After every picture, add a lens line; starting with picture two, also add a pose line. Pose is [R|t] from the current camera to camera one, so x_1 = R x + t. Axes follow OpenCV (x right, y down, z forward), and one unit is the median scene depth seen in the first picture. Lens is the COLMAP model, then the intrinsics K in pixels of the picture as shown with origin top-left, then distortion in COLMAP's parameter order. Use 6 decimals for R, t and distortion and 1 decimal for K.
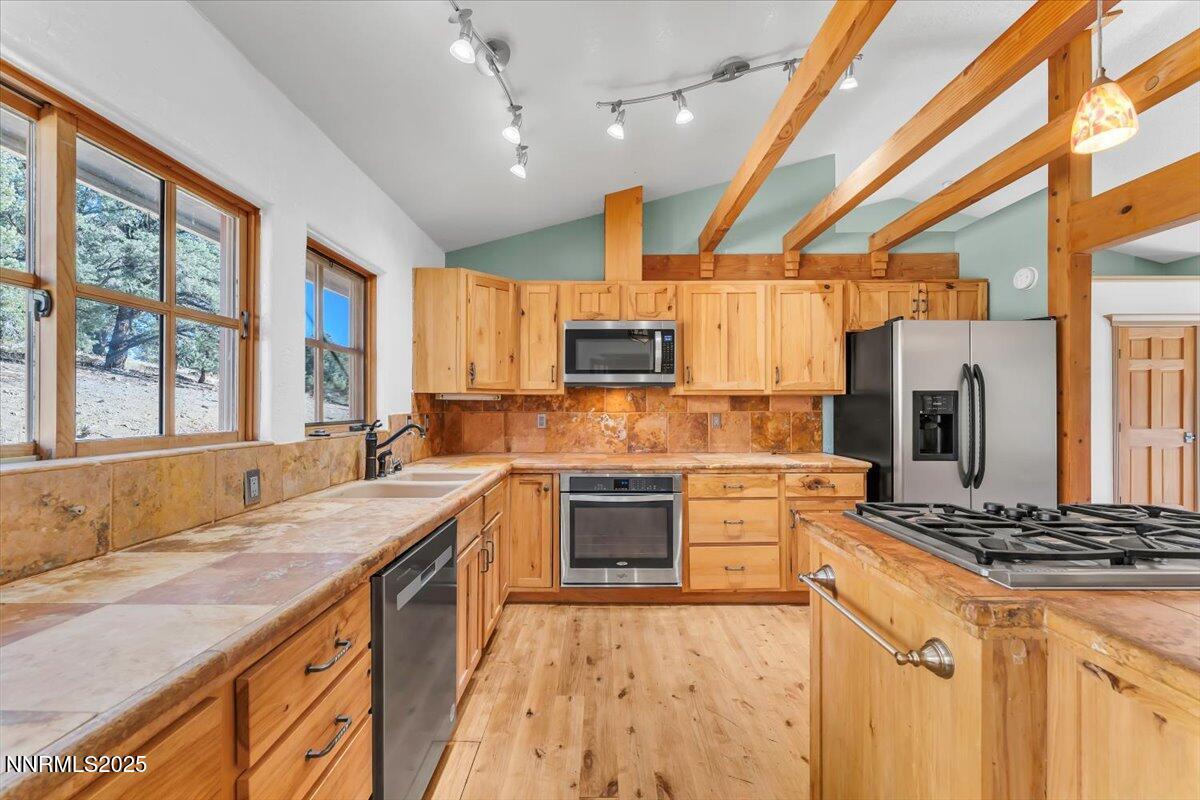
lens RADIAL K [[484.7, 0, 595.1], [0, 484.7, 406.6], [0, 0, 1]] dist [0.001880, 0.000339]
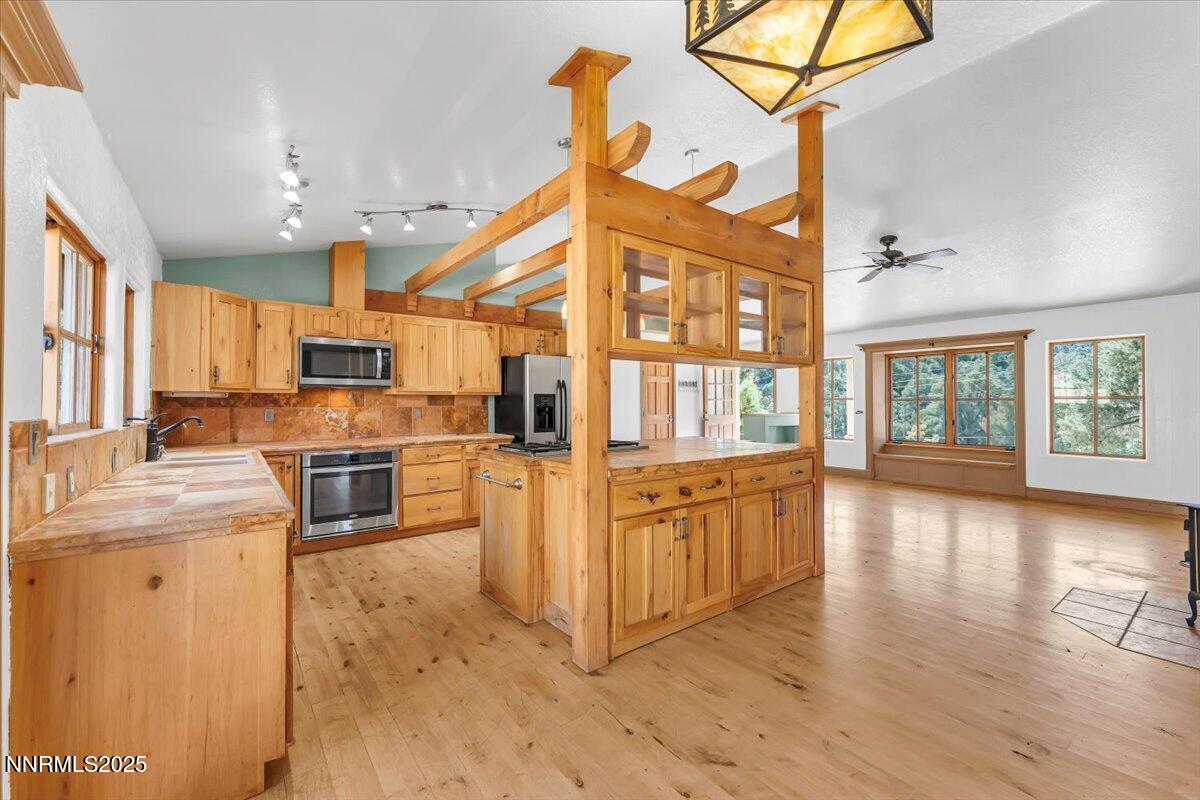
lens RADIAL K [[484.7, 0, 589.8], [0, 484.7, 399.5], [0, 0, 1]] dist [0.001880, 0.000339]
pose [[0.803038, 0.002902, 0.595921, -0.213948], [0.001113, 0.999979, -0.006368, 0.000178], [-0.595927, 0.005777, 0.803018, -0.485505]]
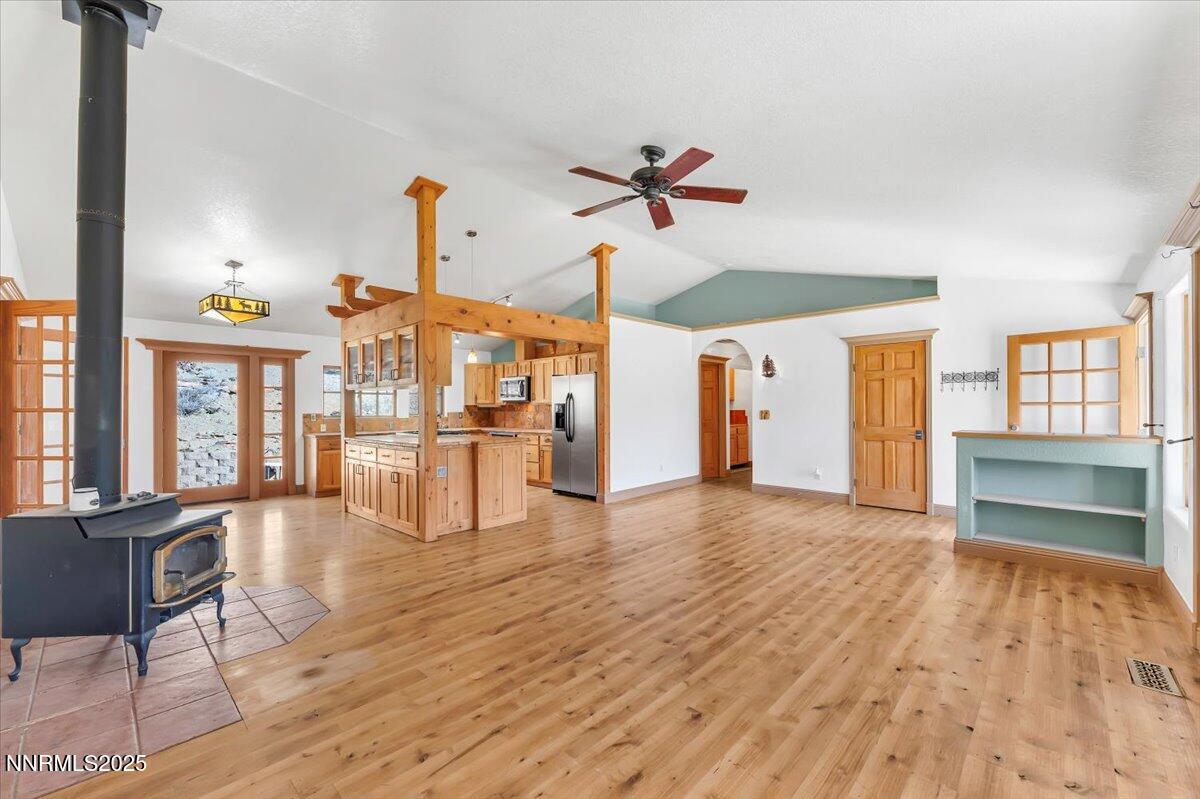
lens RADIAL K [[484.7, 0, 599.6], [0, 484.7, 406.1], [0, 0, 1]] dist [0.001880, 0.000339]
pose [[0.719947, -0.005210, -0.694010, 2.271187], [0.003503, 0.999986, -0.003873, -0.007459], [0.694021, 0.000357, 0.719955, -0.598932]]
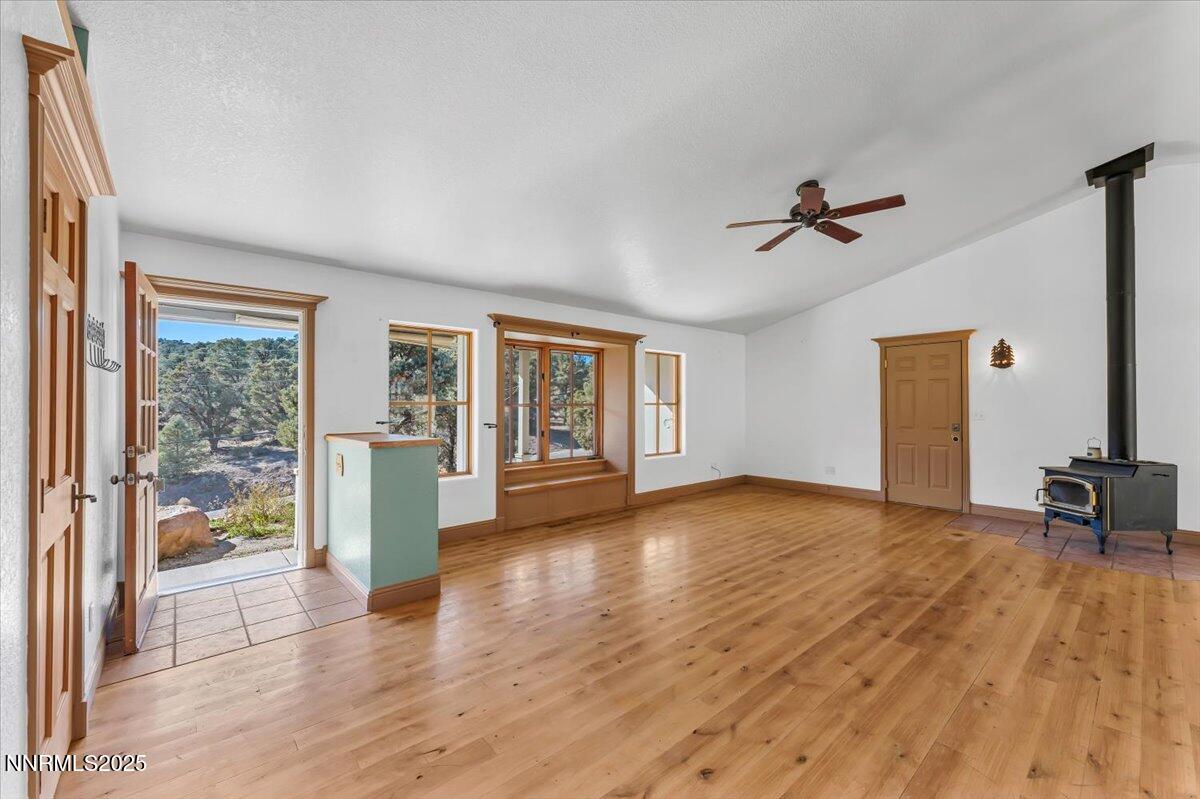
lens RADIAL K [[484.7, 0, 599.3], [0, 484.7, 401.7], [0, 0, 1]] dist [0.001880, 0.000339]
pose [[-0.655977, 0.008802, 0.754729, 1.039973], [0.001525, 0.999945, -0.010336, -0.006209], [-0.754779, -0.005629, -0.655955, 1.453476]]
